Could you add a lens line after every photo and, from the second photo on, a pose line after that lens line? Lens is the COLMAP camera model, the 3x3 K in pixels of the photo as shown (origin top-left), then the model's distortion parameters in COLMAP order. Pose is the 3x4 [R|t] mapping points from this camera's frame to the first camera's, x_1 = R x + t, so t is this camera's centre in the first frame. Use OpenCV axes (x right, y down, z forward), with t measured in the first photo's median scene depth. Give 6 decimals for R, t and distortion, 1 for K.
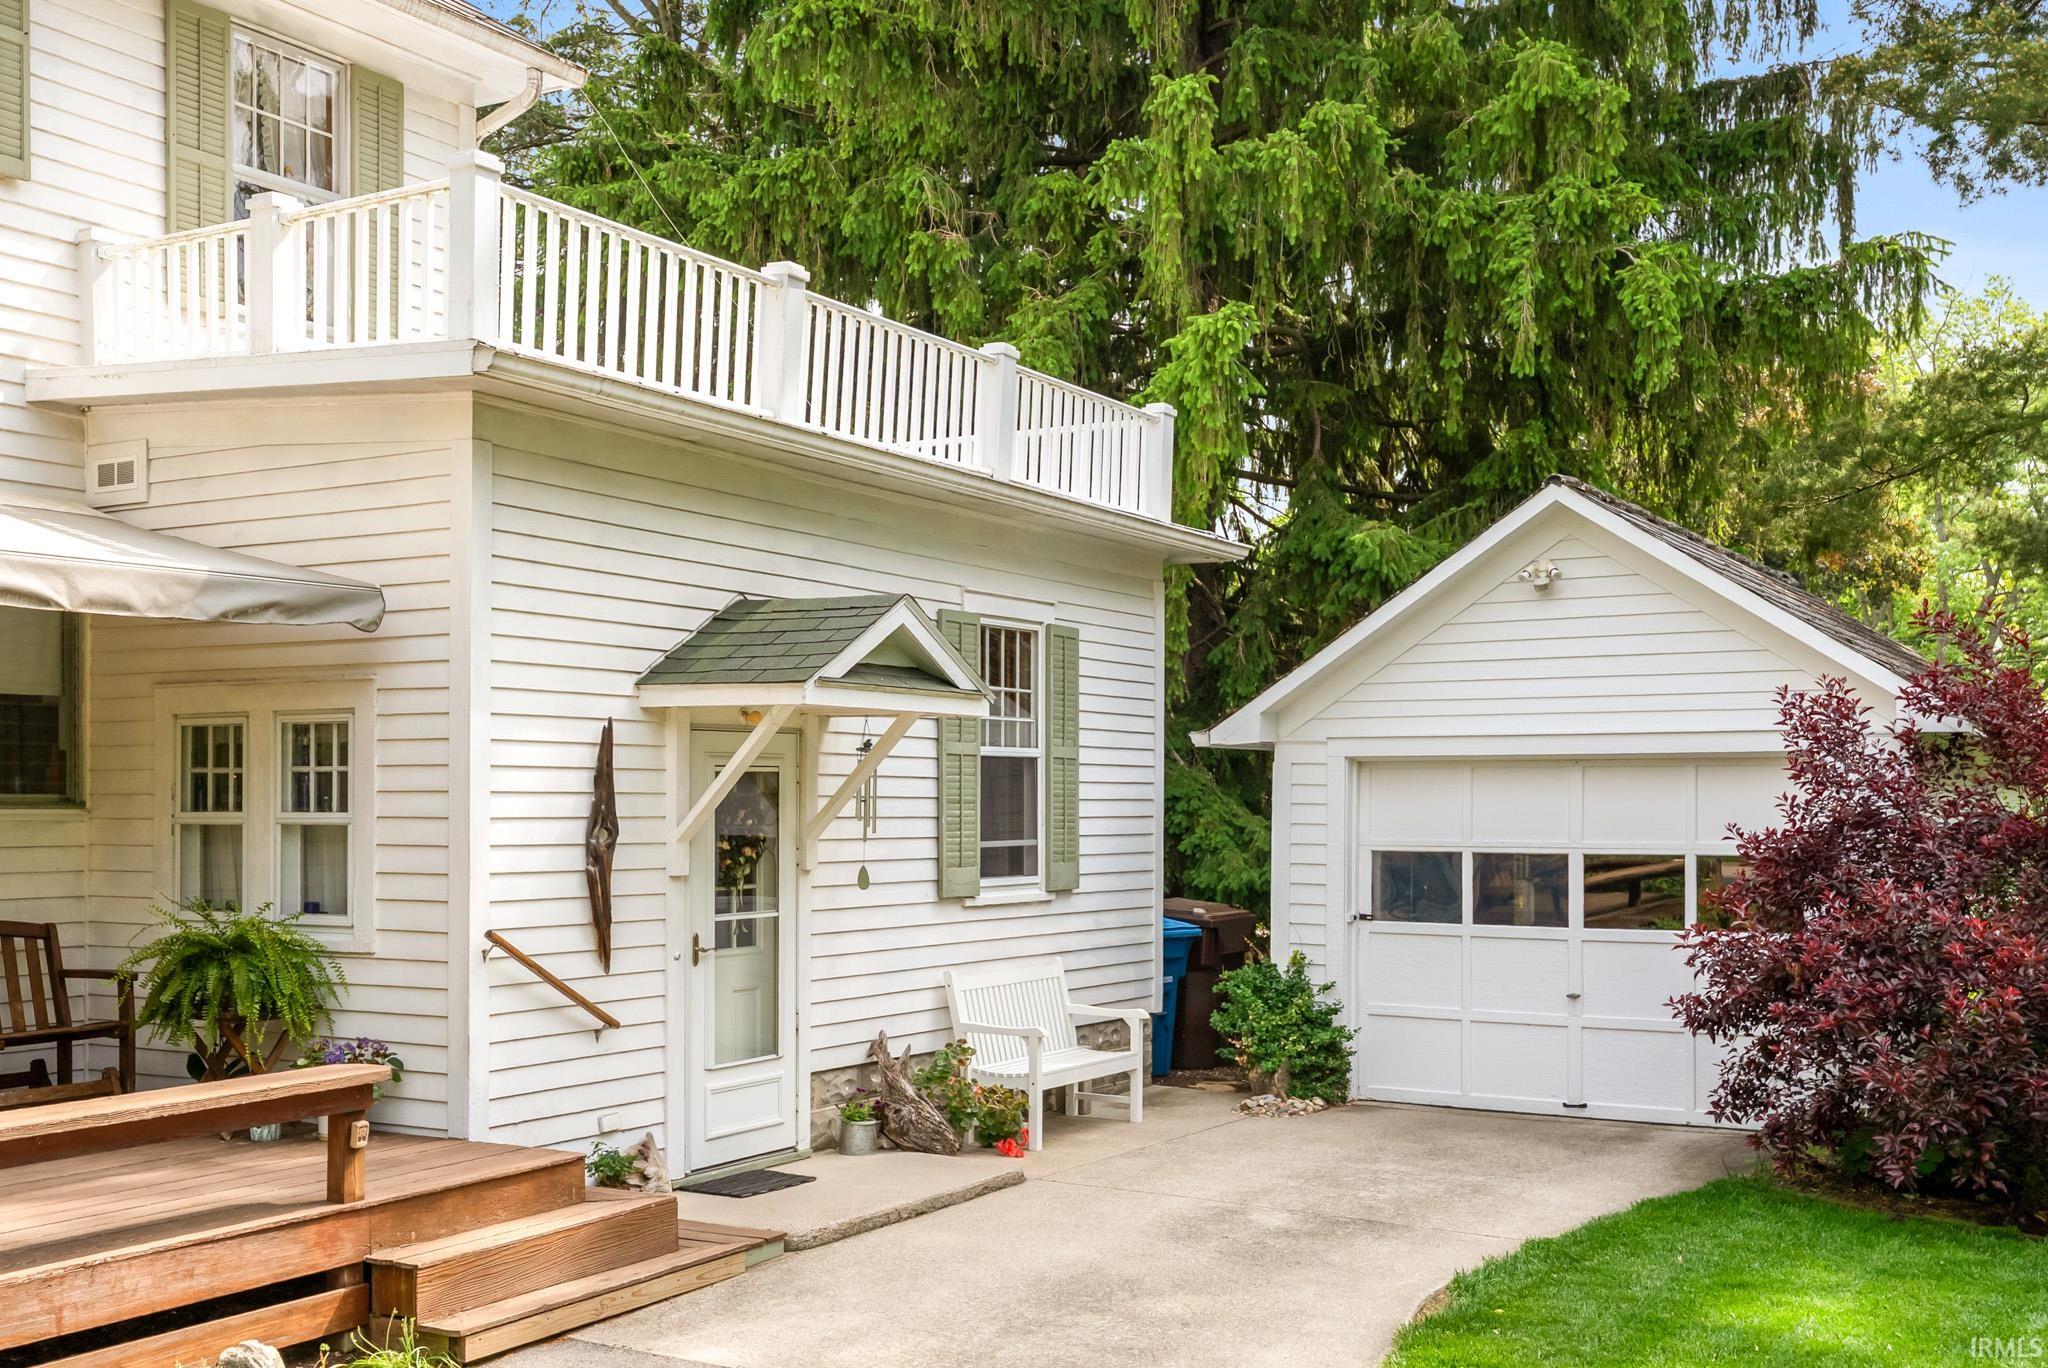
lens RADIAL K [[2137.6, 0, 1026.6], [0, 2137.6, 786.6], [0, 0, 1]] dist [0.030599, 0.000000]
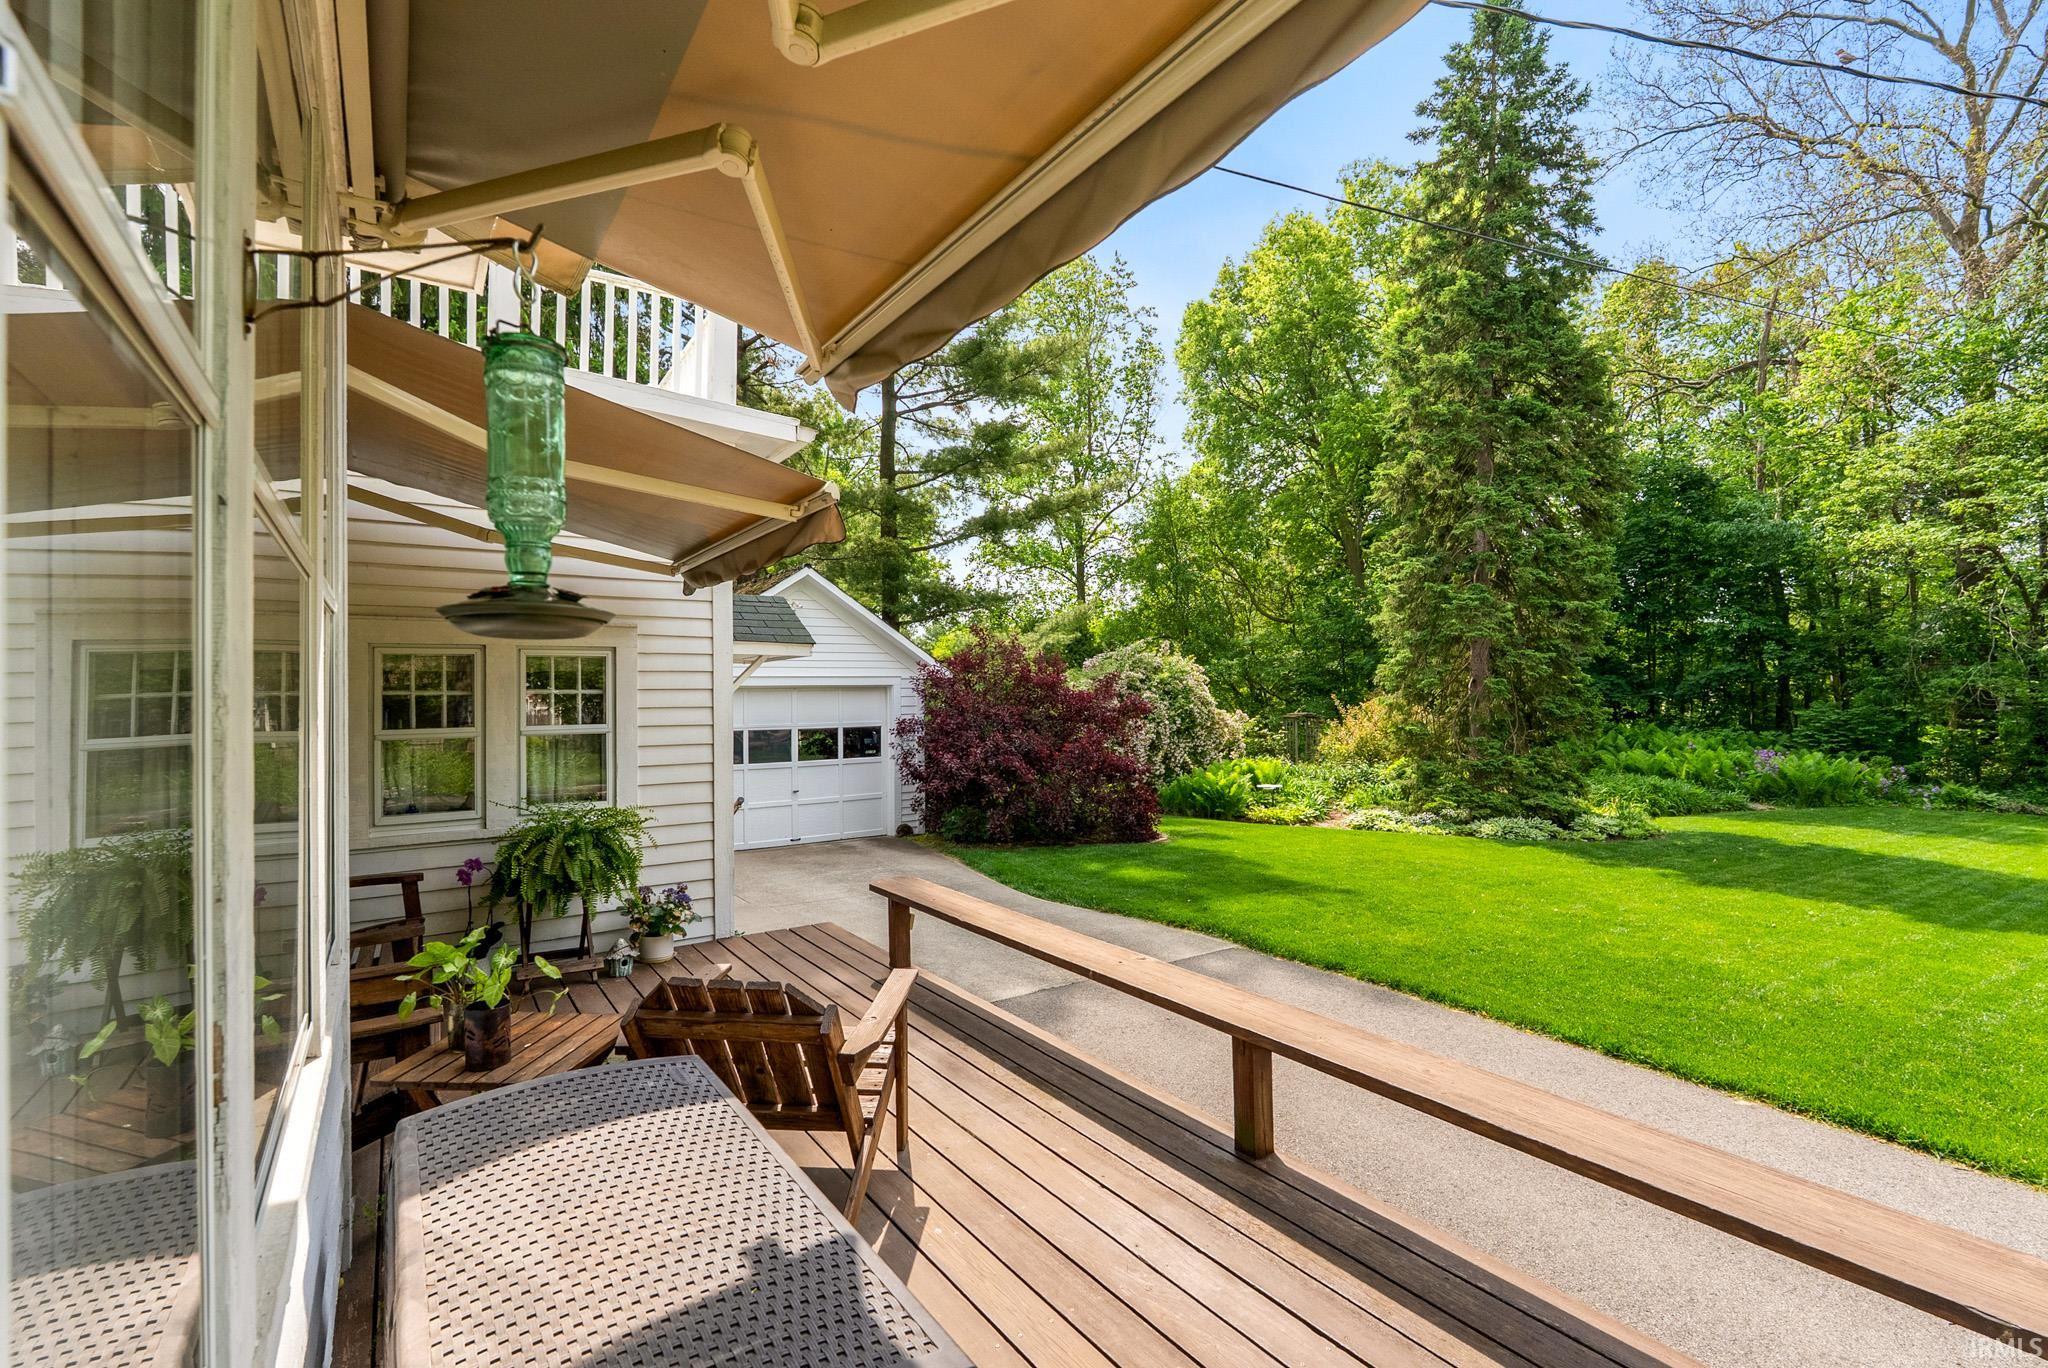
lens RADIAL K [[915.7, 0, 1028.1], [0, 915.7, 685.8], [0, 0, 1]] dist [-0.008303, 0.000405]
pose [[0.428138, 0.002703, 0.903709, -0.642446], [0.010350, 0.999915, -0.007894, -0.004219], [-0.903654, 0.012733, 0.428074, 0.455893]]
